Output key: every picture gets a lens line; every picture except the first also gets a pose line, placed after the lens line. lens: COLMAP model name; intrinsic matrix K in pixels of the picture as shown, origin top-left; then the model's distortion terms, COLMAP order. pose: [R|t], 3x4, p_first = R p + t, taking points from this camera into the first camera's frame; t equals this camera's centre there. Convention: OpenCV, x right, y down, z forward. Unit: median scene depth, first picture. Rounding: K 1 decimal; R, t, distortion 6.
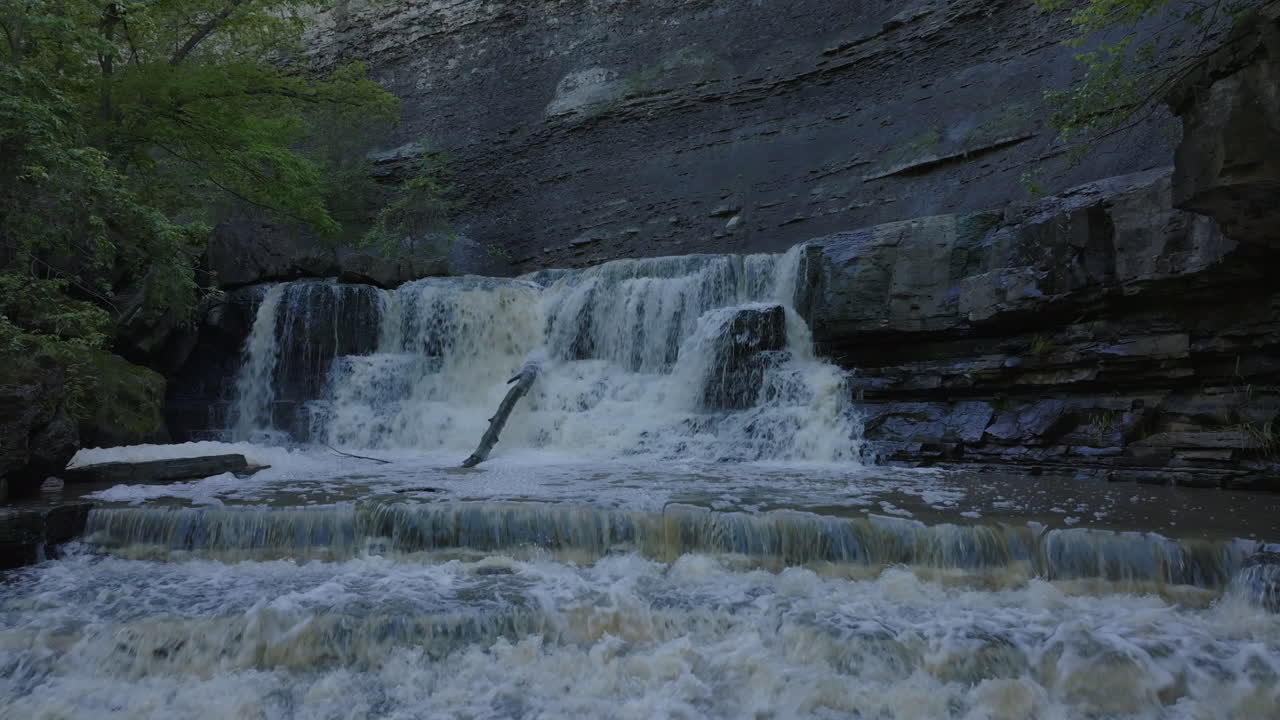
lens RADIAL K [[975.1, 0, 638.6], [0, 975.1, 361.8], [0, 0, 1]] dist [0.009612, -0.000892]
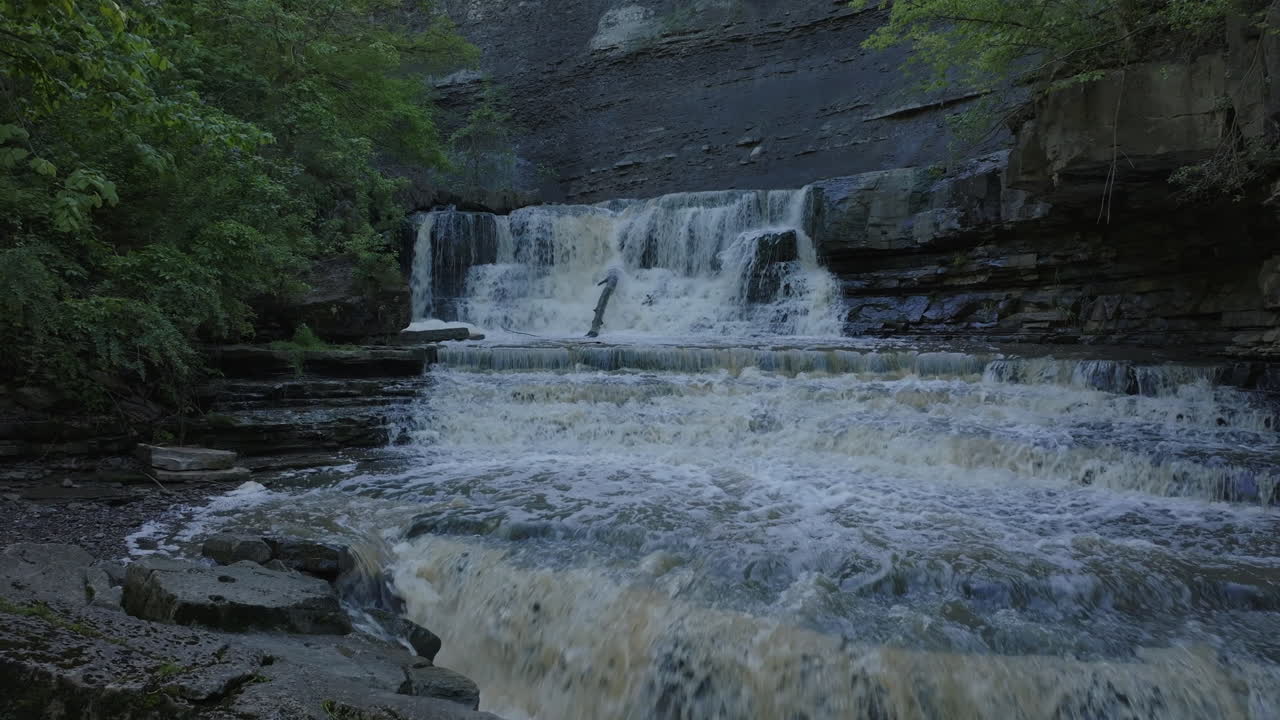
lens RADIAL K [[975.1, 0, 641.4], [0, 975.1, 361.1], [0, 0, 1]] dist [0.009612, -0.000892]
pose [[0.999932, -0.001114, -0.011604, -0.052979], [0.002247, 0.995176, 0.098076, -0.006494], [0.011439, -0.098096, 0.995111, -0.385839]]
